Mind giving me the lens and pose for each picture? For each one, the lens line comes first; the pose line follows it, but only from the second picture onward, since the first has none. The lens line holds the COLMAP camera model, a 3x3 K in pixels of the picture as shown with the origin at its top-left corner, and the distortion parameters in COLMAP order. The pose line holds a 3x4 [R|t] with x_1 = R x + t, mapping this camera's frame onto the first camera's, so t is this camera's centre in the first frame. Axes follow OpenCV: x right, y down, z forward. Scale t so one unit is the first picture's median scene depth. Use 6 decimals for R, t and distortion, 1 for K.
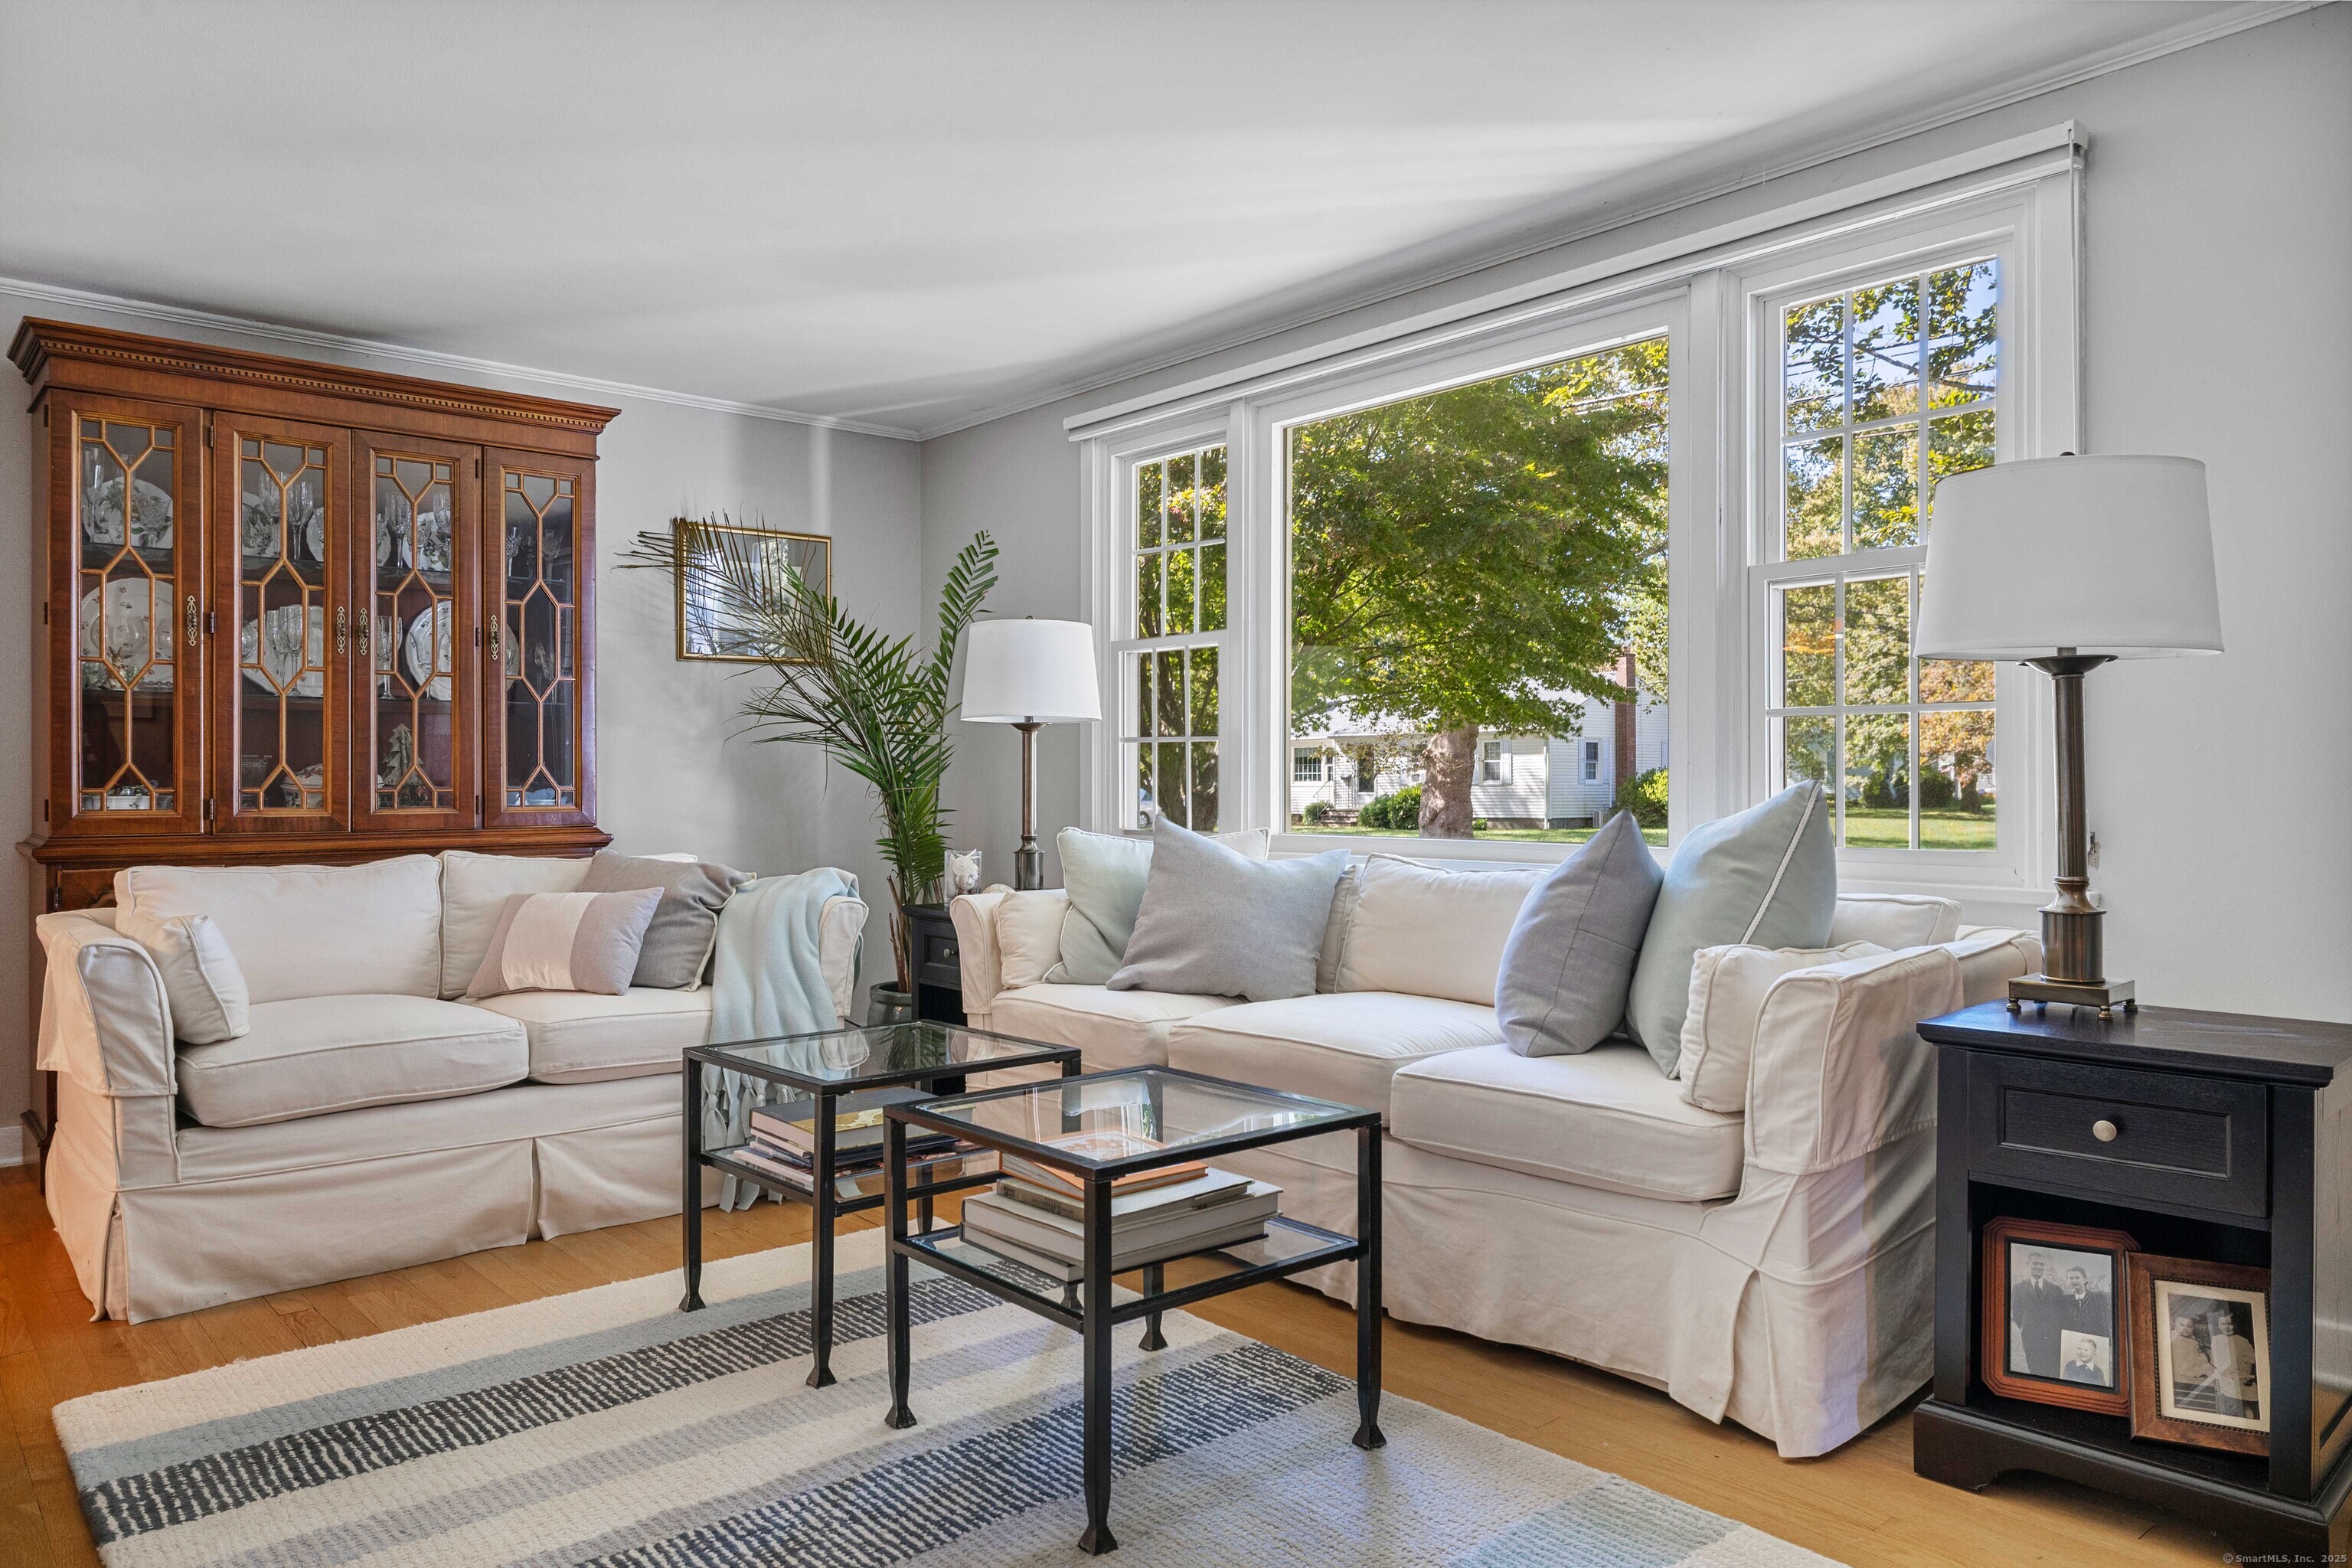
lens RADIAL K [[1547.8, 0, 1167.4], [0, 1547.8, 789.2], [0, 0, 1]] dist [-0.008700, -0.000002]
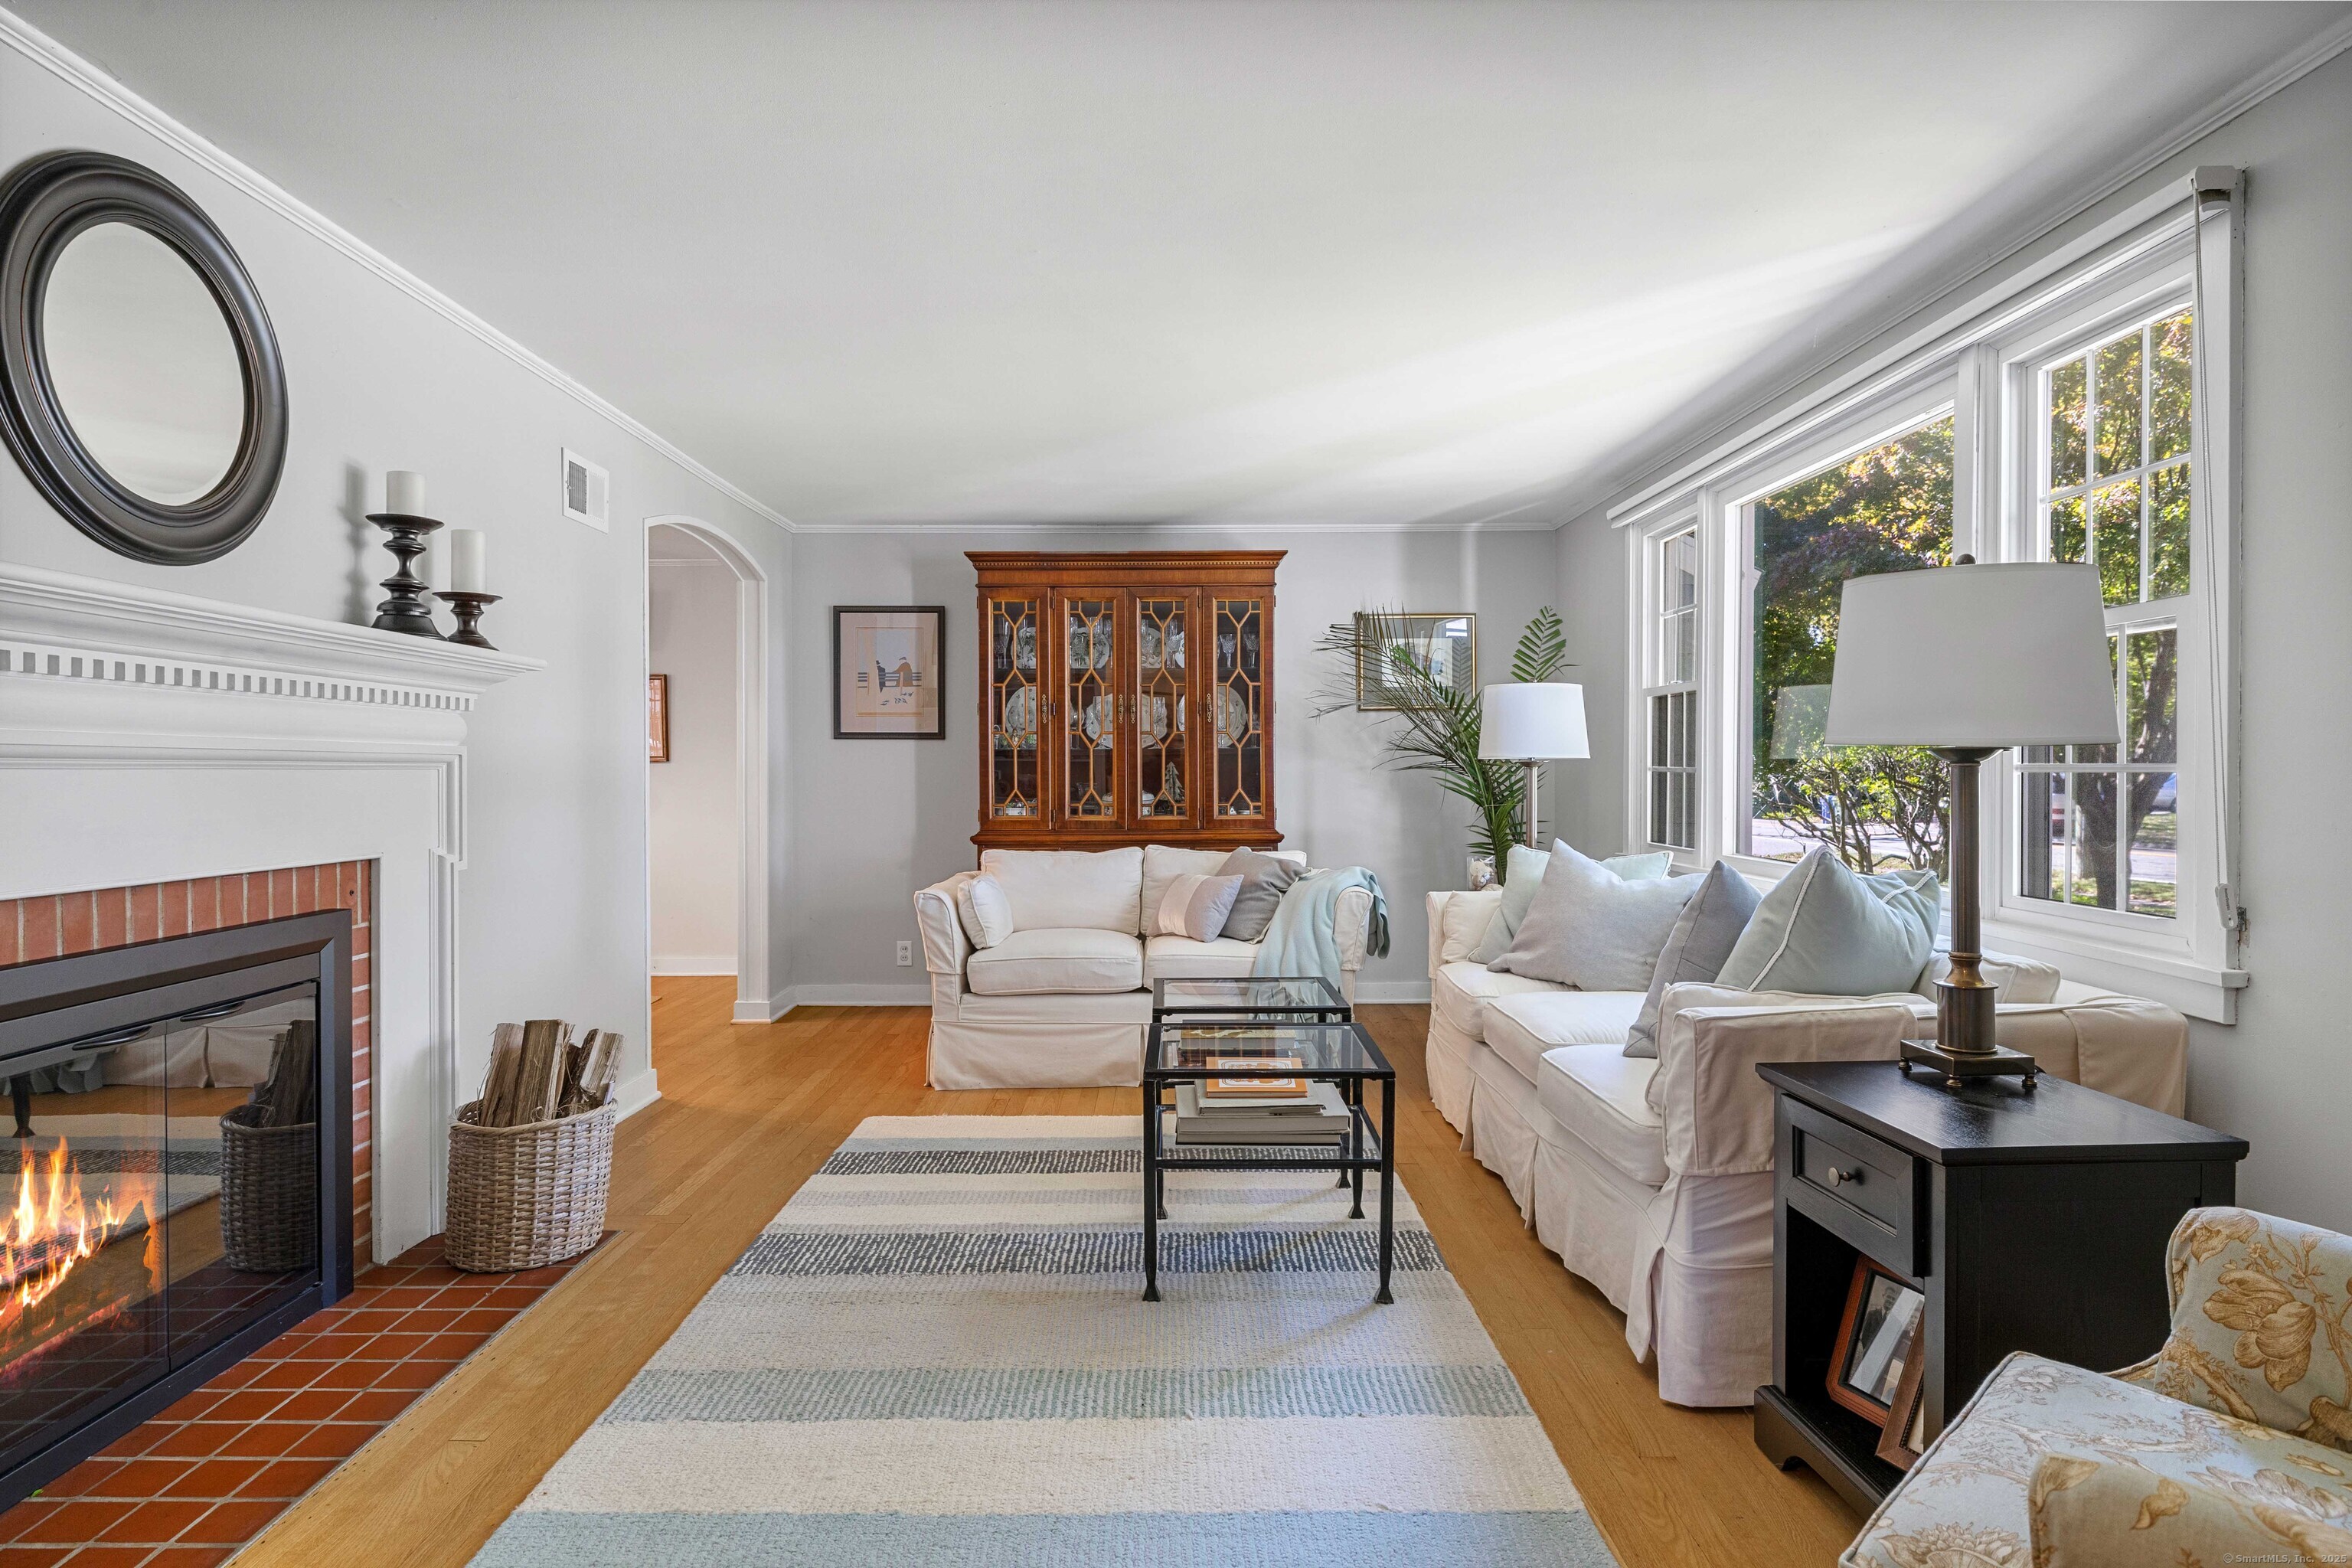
lens RADIAL K [[1280.1, 0, 1170.4], [0, 1280.1, 779.4], [0, 0, 1]] dist [-0.006881, 0.001448]
pose [[0.758322, 0.005439, -0.651858, 0.474724], [0.000617, 0.999959, 0.009061, -0.045793], [0.651880, -0.007274, 0.758287, -0.018660]]
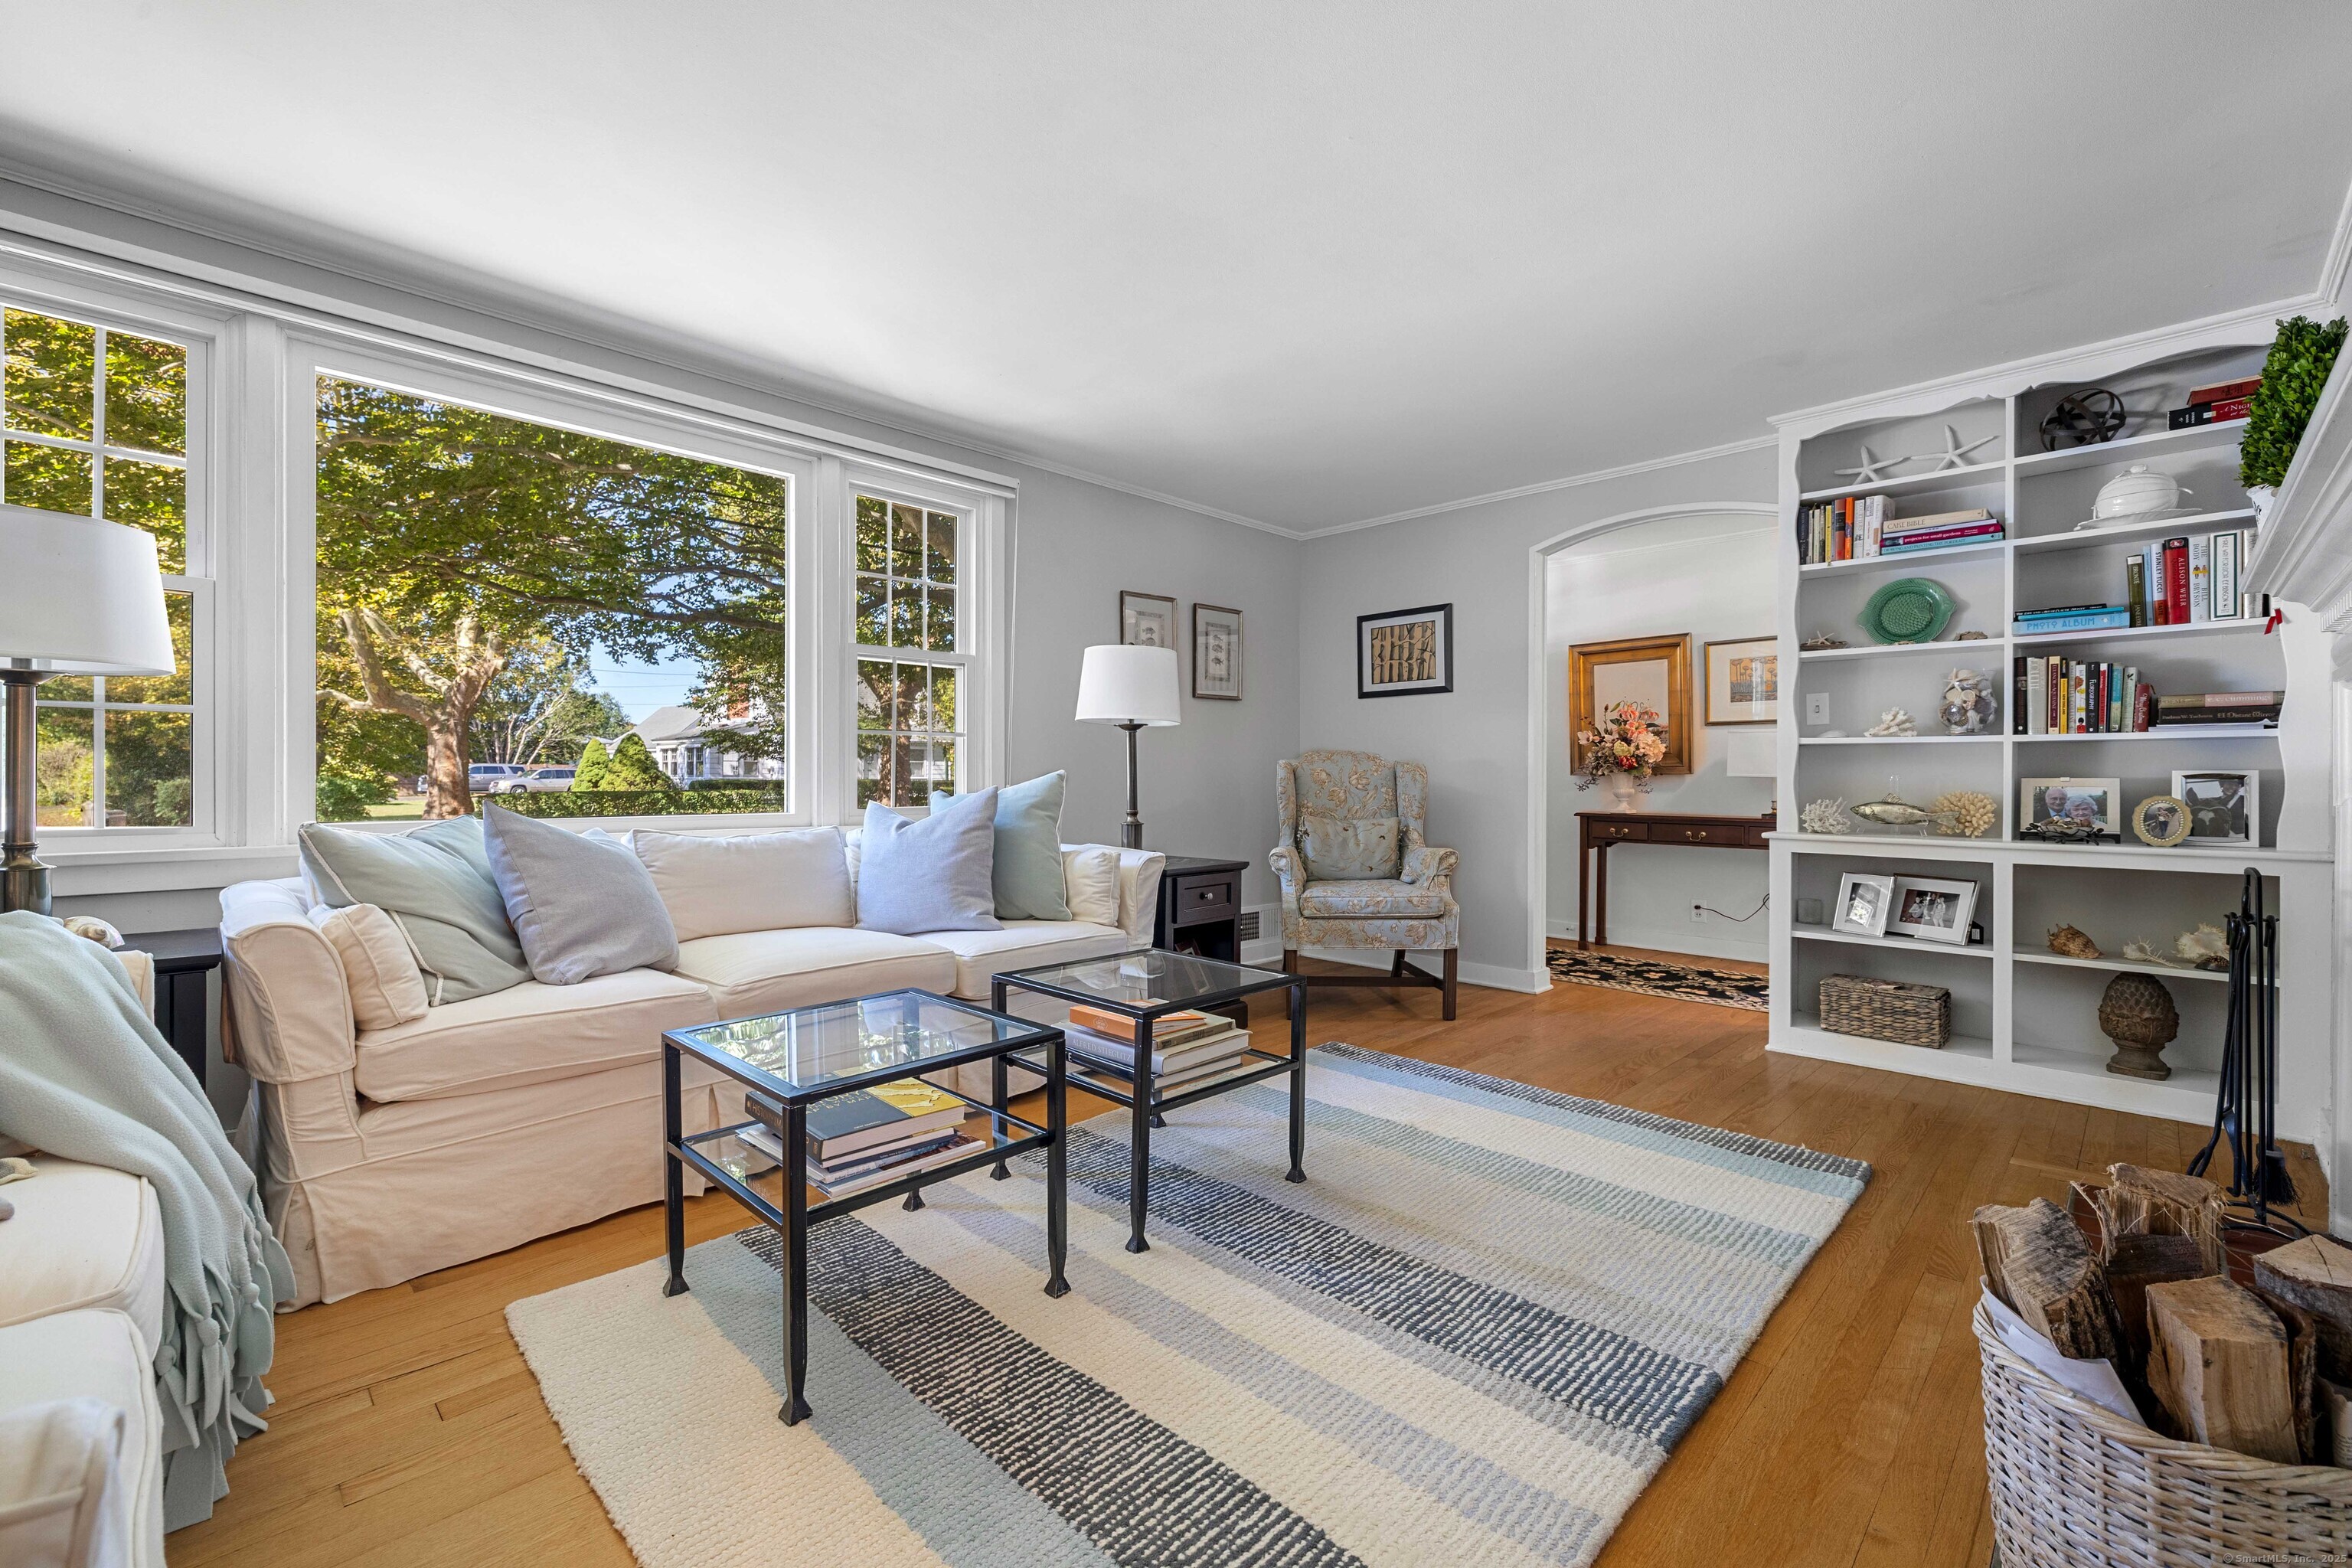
lens RADIAL K [[989.9, 0, 1185.0], [0, 989.9, 778.7], [0, 0, 1]] dist [-0.000196, 0.000706]
pose [[-0.079926, -0.001869, 0.996799, -0.668816], [0.000643, 0.999998, 0.001927, 0.002731], [-0.996801, 0.000795, -0.079925, 0.670870]]
